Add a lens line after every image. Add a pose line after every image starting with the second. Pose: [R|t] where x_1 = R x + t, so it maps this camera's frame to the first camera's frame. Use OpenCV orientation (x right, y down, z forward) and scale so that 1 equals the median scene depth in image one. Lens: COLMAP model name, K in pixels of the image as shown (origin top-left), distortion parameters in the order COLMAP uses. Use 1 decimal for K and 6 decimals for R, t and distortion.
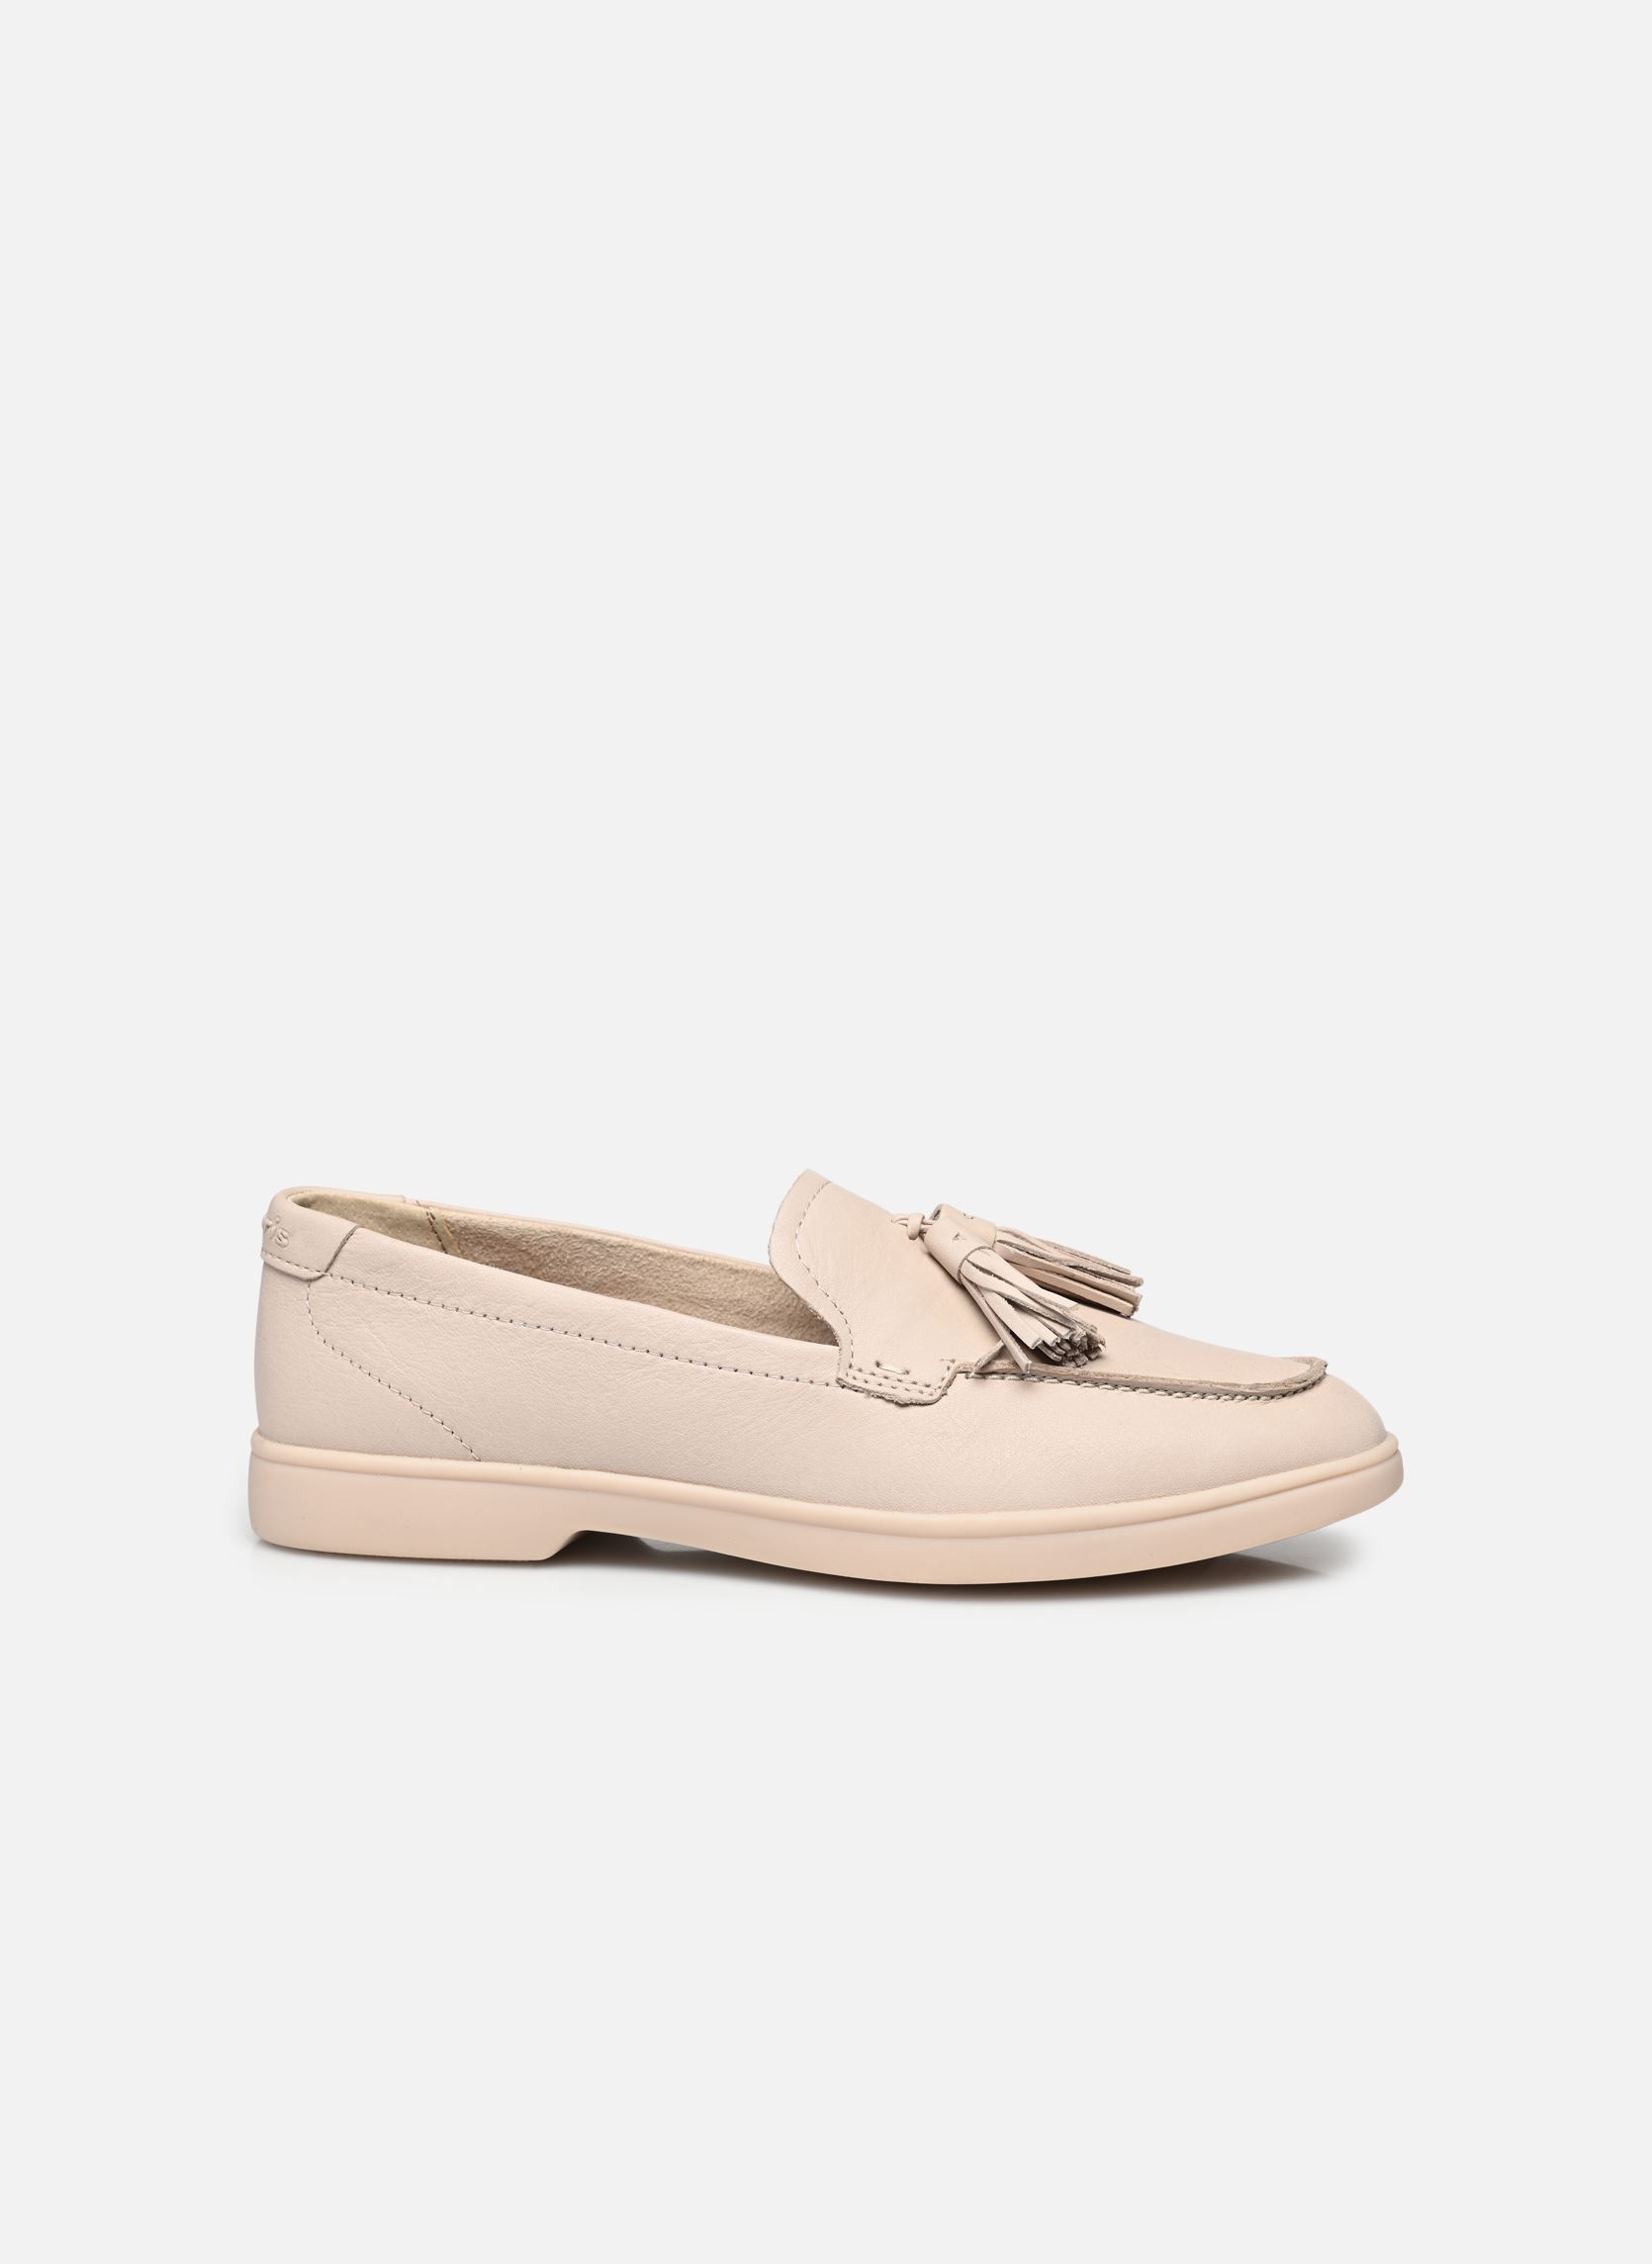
lens RADIAL K [[7391.2, 0, 827.6], [0, 7391.2, 1132.6], [0, 0, 1]] dist [-0.738476, 0.000000]
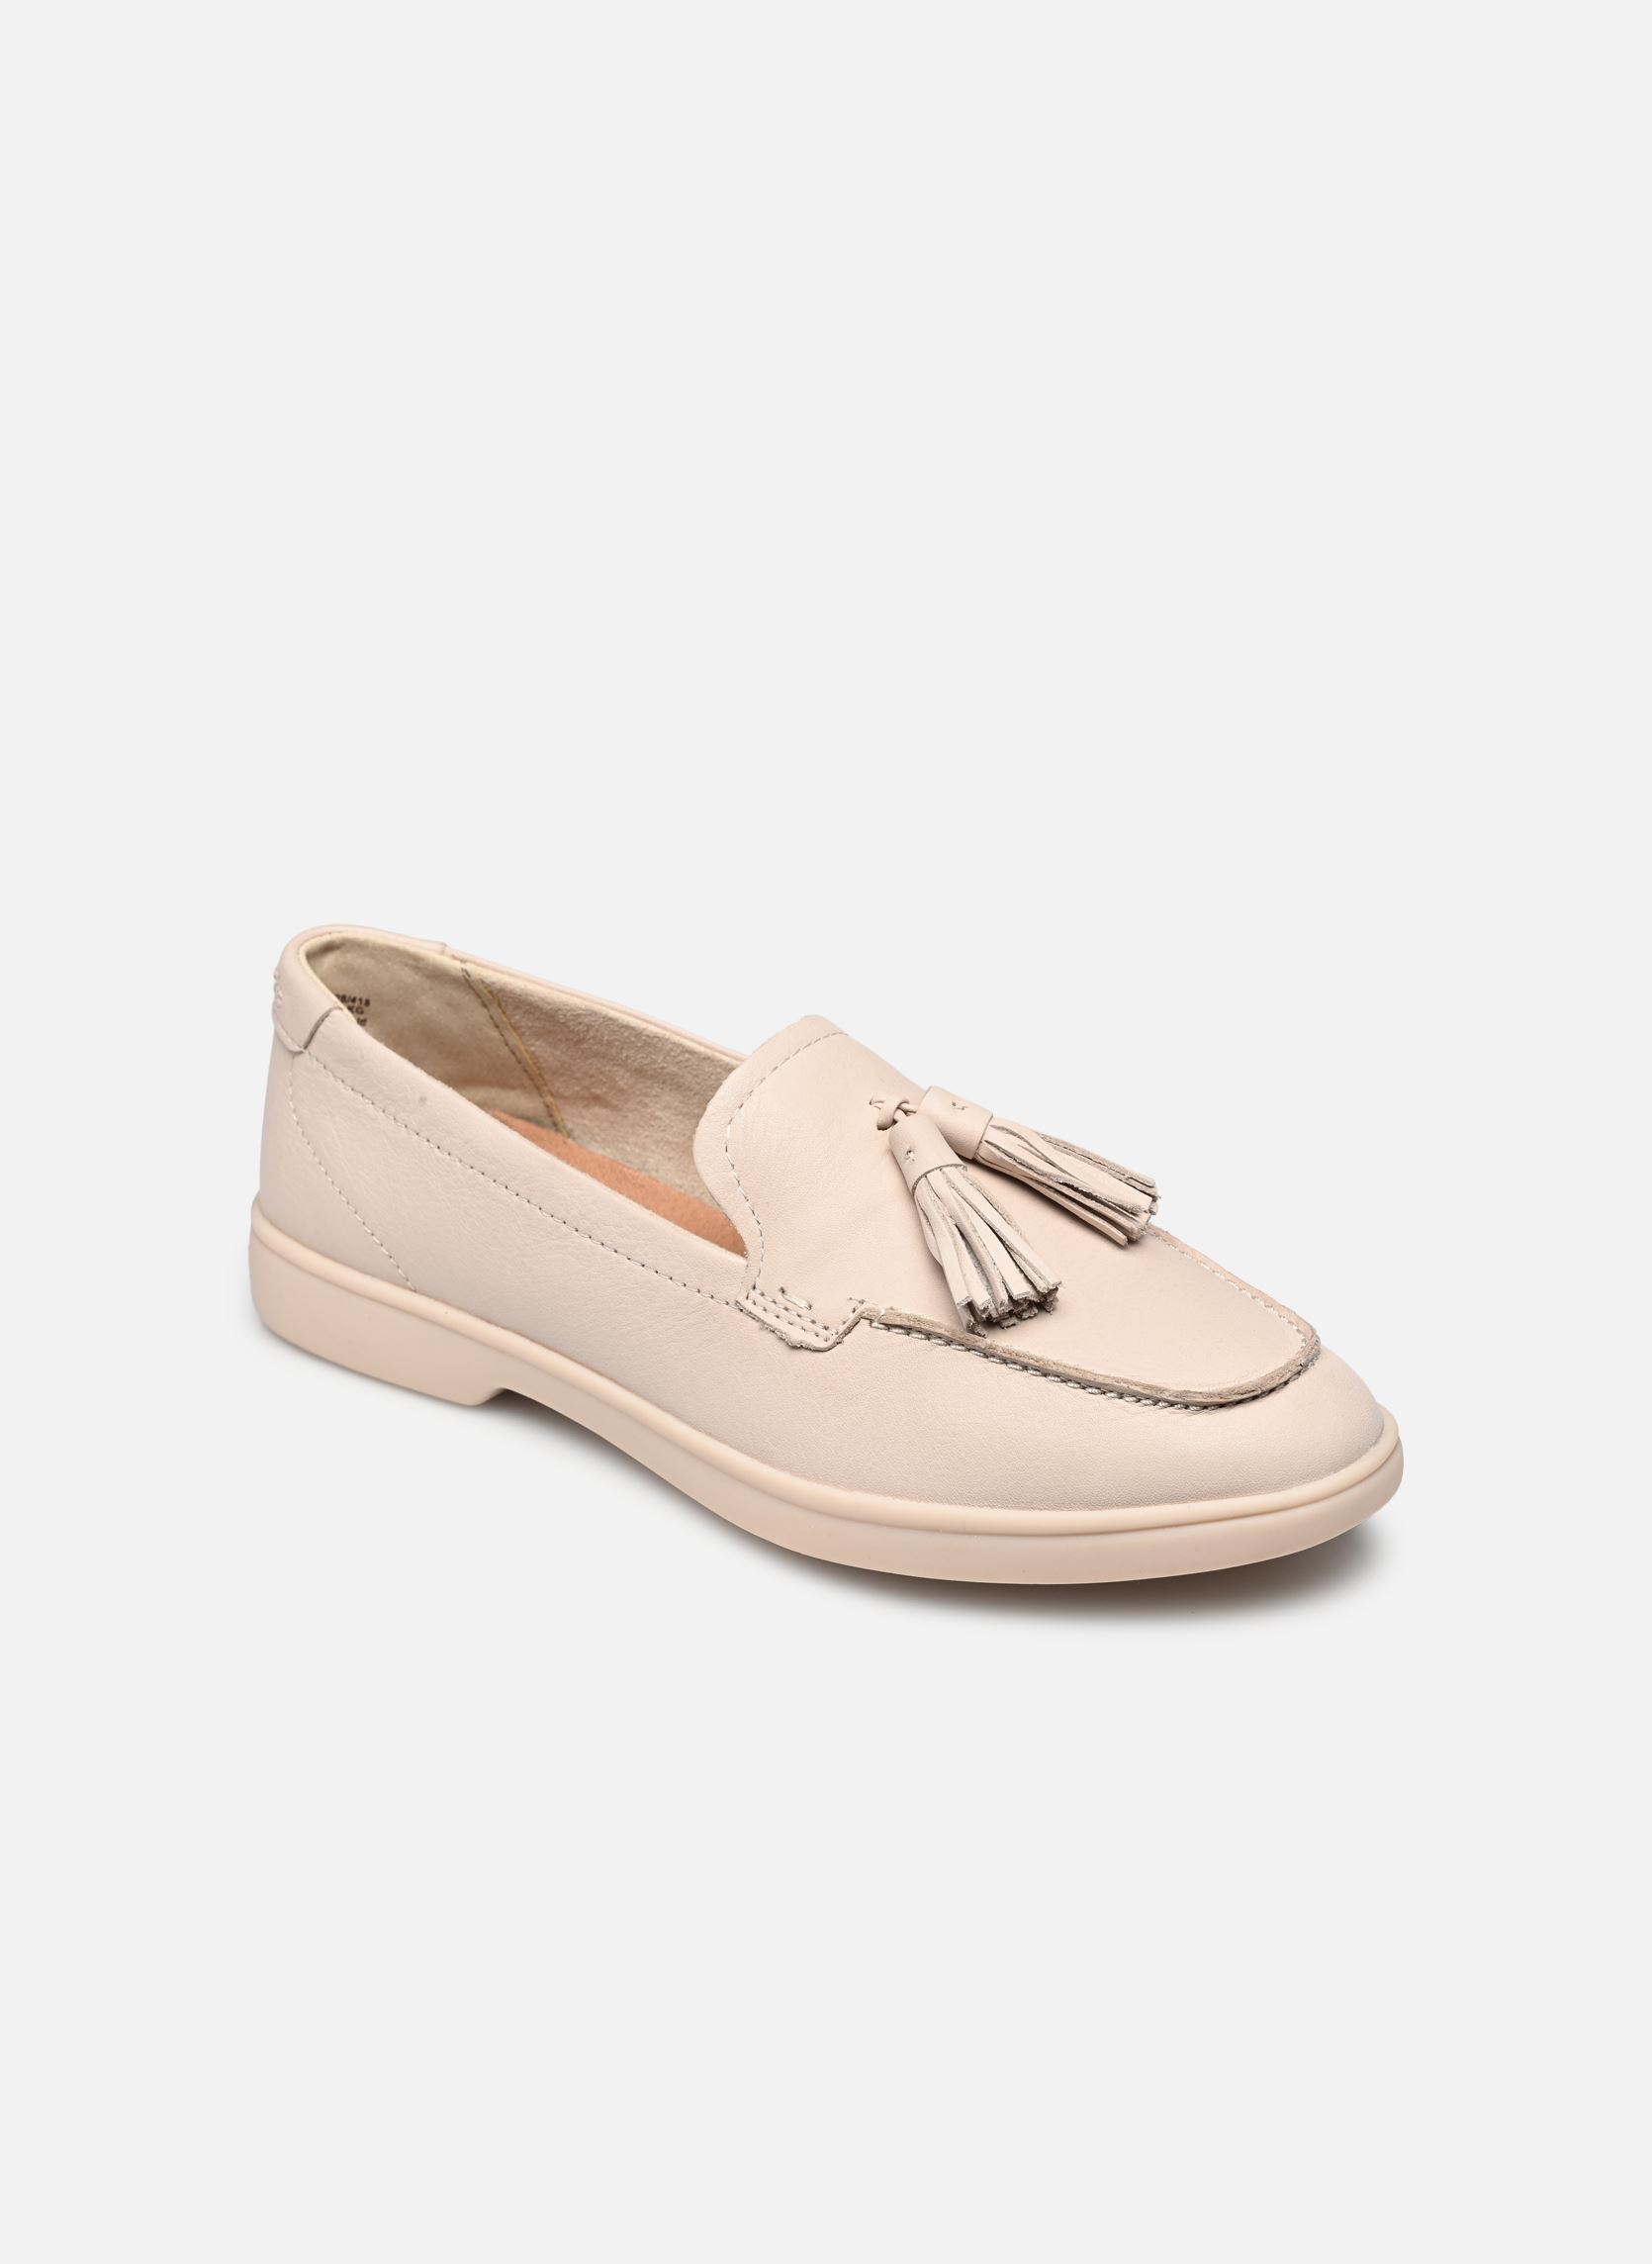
lens RADIAL K [[7391.2, 0, 824.6], [0, 7391.2, 1130.2], [0, 0, 1]] dist [-0.738476, 0.000000]
pose [[0.830020, 0.218735, -0.513051, 0.459141], [0.013325, 0.911846, 0.410316, -0.347915], [0.557574, -0.347407, 0.753936, 0.342112]]
